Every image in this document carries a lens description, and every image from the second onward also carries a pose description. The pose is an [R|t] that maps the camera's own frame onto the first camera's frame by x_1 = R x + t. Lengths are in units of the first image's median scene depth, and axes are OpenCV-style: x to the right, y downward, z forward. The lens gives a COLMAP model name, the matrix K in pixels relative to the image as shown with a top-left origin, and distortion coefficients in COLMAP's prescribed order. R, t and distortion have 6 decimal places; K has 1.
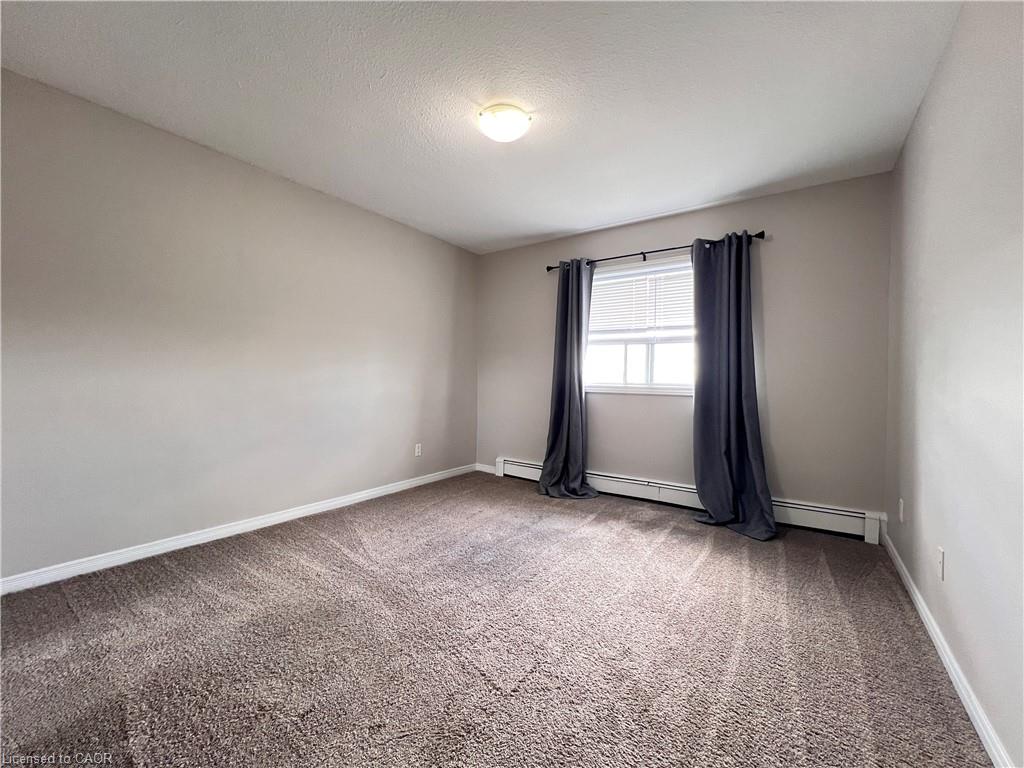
lens RADIAL K [[416.6, 0, 508.8], [0, 416.6, 379.7], [0, 0, 1]] dist [-0.005759, -0.000275]
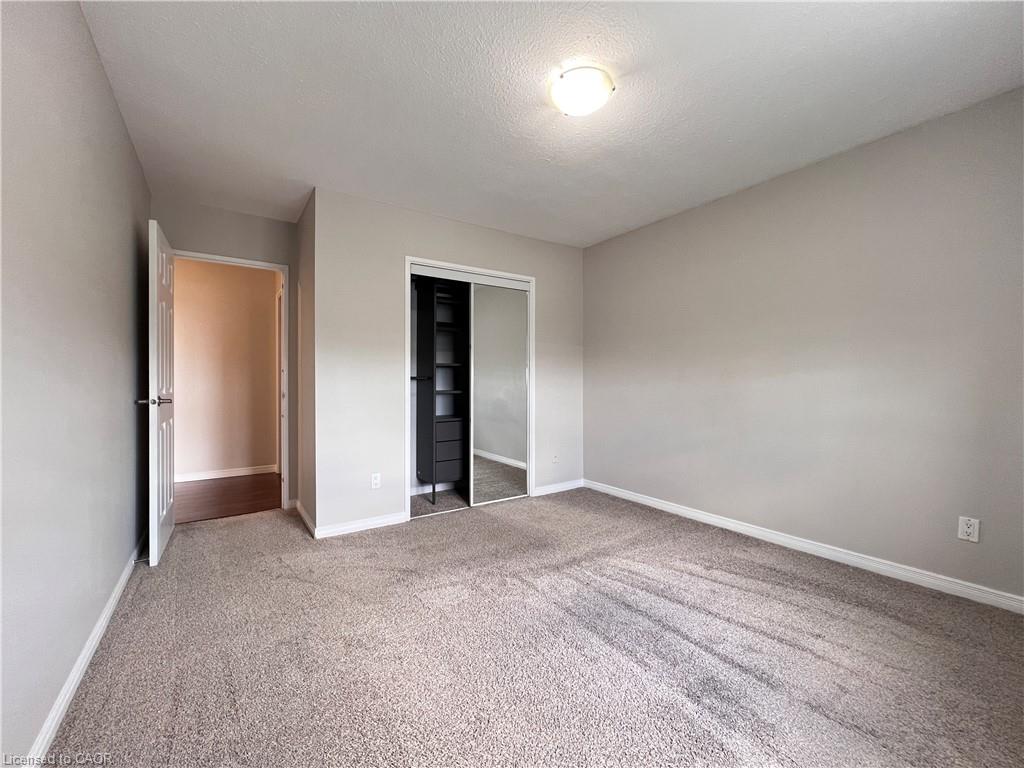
lens RADIAL K [[416.6, 0, 508.0], [0, 416.6, 383.9], [0, 0, 1]] dist [-0.005759, -0.000275]
pose [[-0.336702, -0.007424, -0.941582, 0.700755], [-0.011013, 0.999932, -0.003946, -0.004405], [0.941547, 0.009041, -0.336761, 0.970412]]
